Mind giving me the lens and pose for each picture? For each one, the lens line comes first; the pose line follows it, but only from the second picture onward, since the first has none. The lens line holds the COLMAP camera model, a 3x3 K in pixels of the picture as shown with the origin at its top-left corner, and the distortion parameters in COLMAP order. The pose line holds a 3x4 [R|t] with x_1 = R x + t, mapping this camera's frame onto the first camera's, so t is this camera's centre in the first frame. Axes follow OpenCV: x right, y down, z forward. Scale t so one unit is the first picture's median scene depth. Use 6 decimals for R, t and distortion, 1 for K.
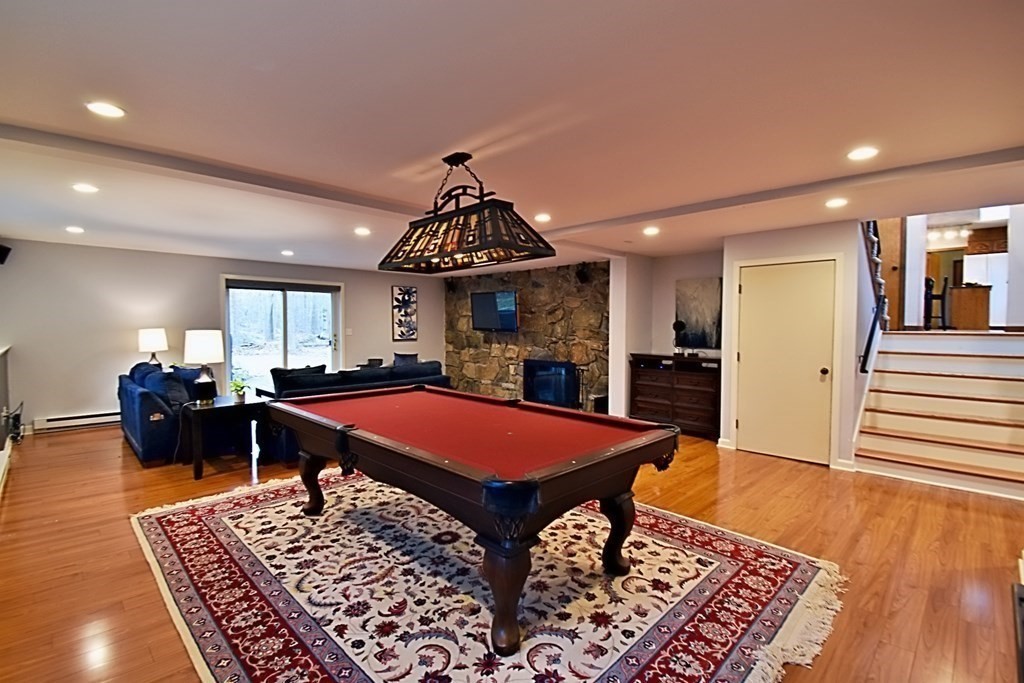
lens RADIAL K [[467.0, 0, 509.7], [0, 467.0, 340.9], [0, 0, 1]] dist [0.016199, -0.022272]
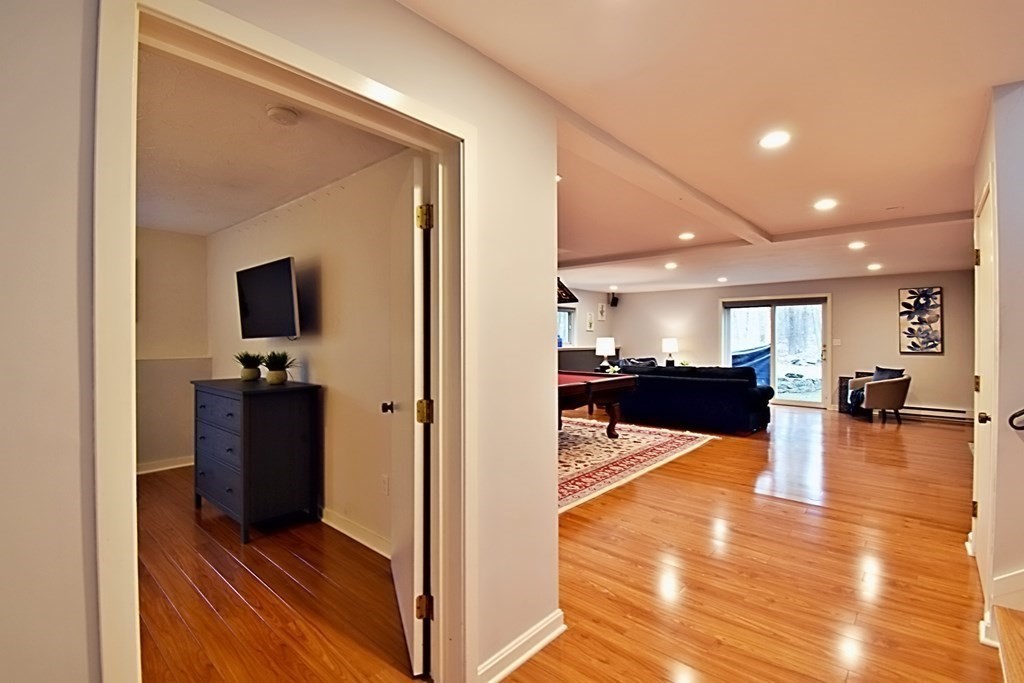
lens RADIAL K [[467.0, 0, 509.7], [0, 467.0, 340.9], [0, 0, 1]] dist [0.016199, -0.022272]
pose [[0.057412, 0.002327, -0.998348, 0.554114], [-0.033372, 0.999443, 0.000410, 0.000131], [0.997793, 0.033293, 0.057457, 0.242904]]
